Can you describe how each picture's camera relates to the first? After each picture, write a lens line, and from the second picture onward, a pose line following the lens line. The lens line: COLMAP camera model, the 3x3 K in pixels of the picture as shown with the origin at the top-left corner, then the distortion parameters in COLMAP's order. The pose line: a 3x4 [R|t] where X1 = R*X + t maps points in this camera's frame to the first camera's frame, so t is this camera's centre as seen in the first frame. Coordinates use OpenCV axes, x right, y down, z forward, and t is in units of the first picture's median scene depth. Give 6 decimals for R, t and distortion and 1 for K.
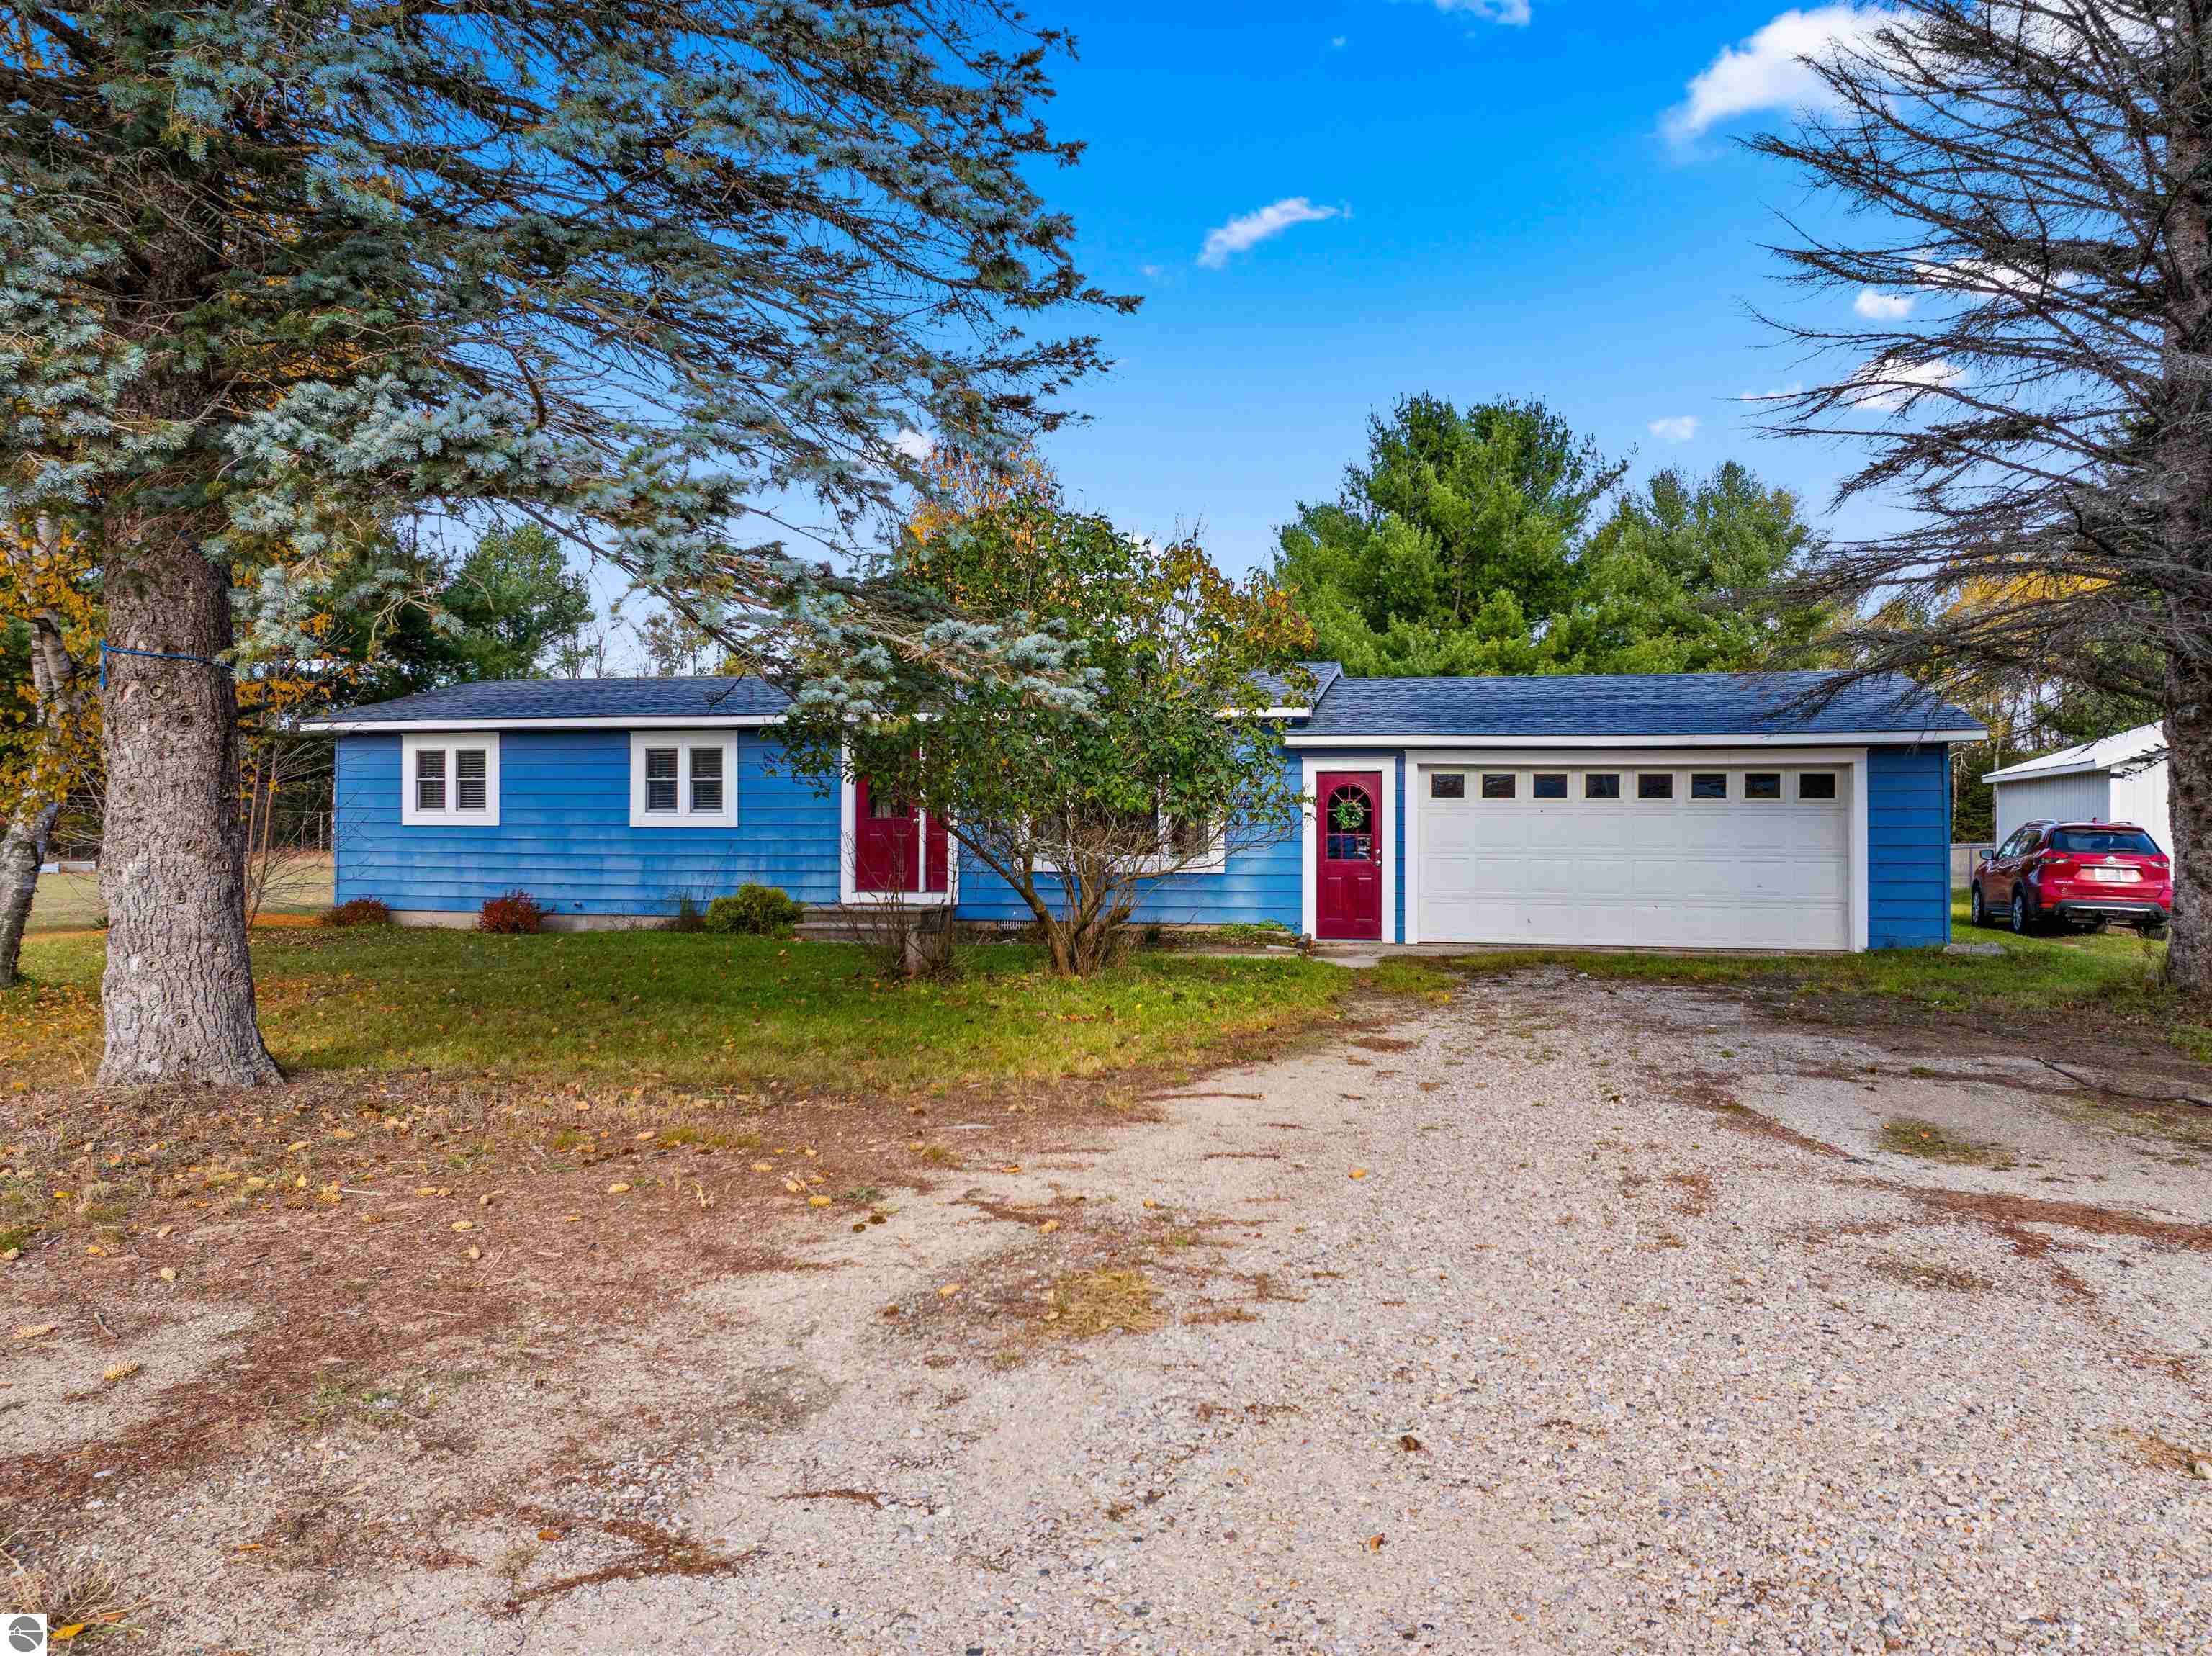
lens RADIAL K [[1536.8, 0, 1107.5], [0, 1536.8, 823.0], [0, 0, 1]] dist [0.001801, 0.000239]
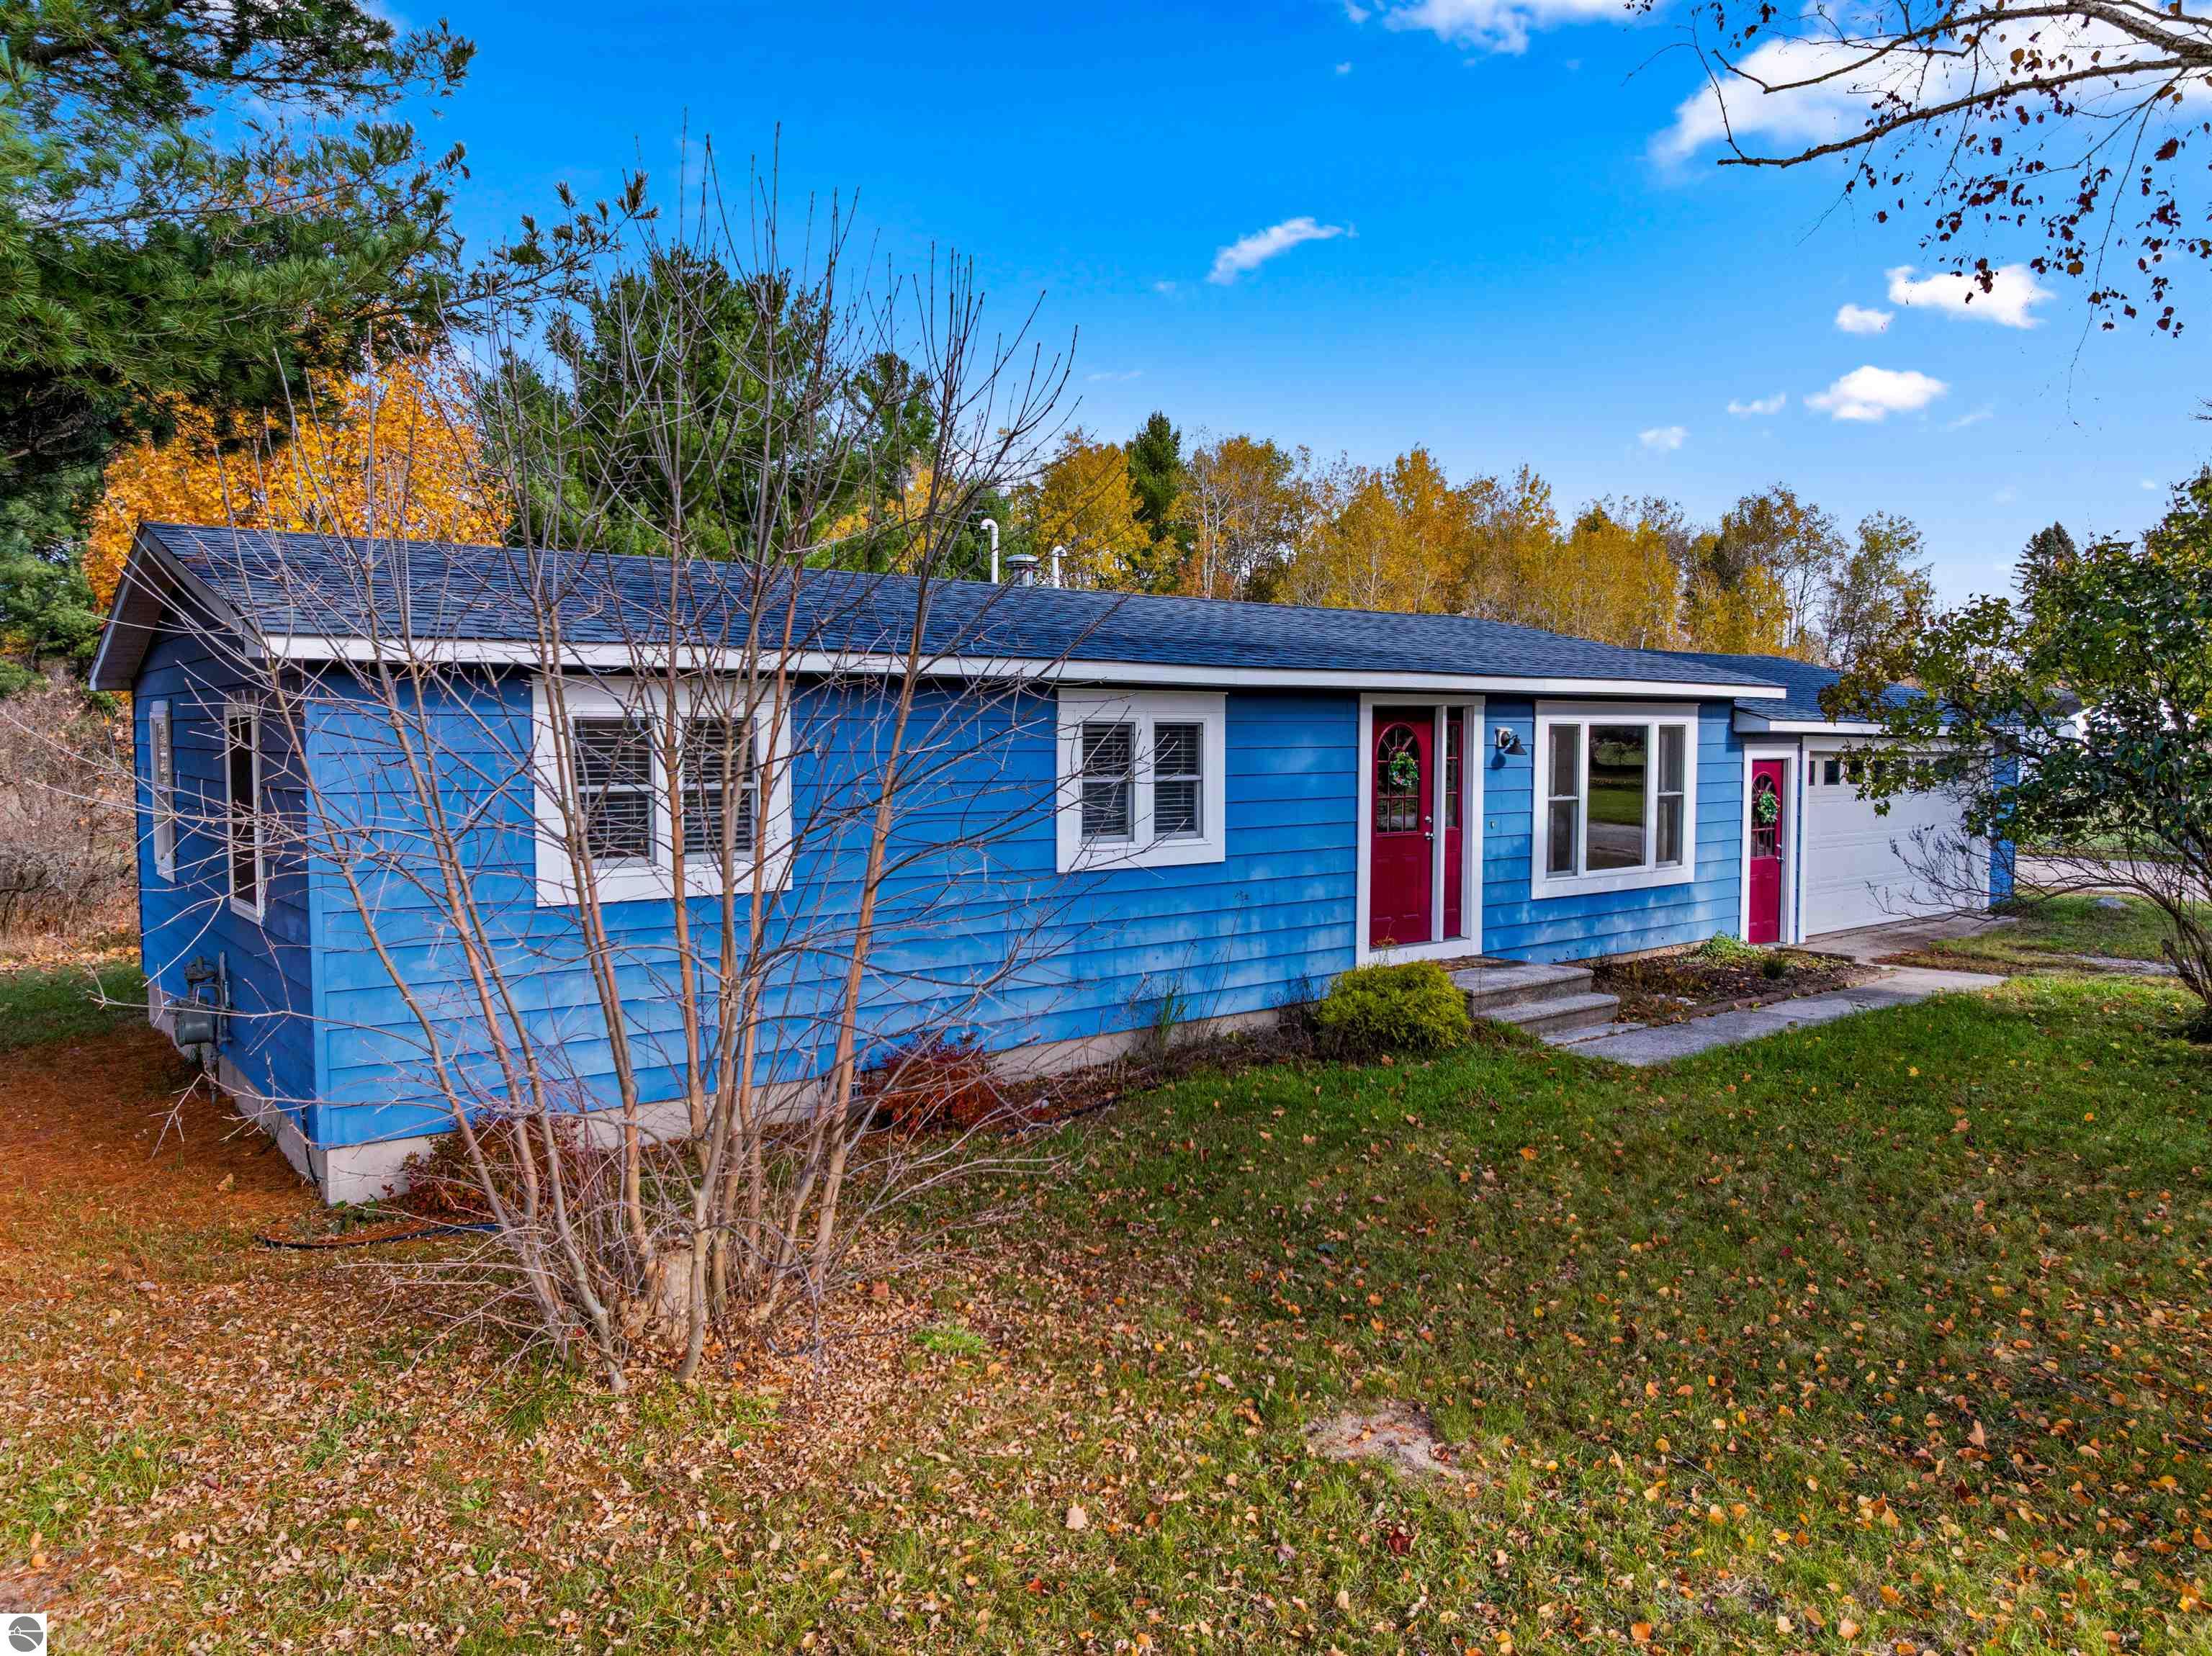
lens RADIAL K [[1536.8, 0, 1107.6], [0, 1536.8, 827.8], [0, 0, 1]] dist [0.001801, 0.000239]
pose [[0.604377, -0.040679, 0.795660, -0.723674], [0.027832, 0.999164, 0.029943, -0.028056], [-0.796213, 0.004048, 0.605003, 0.685056]]
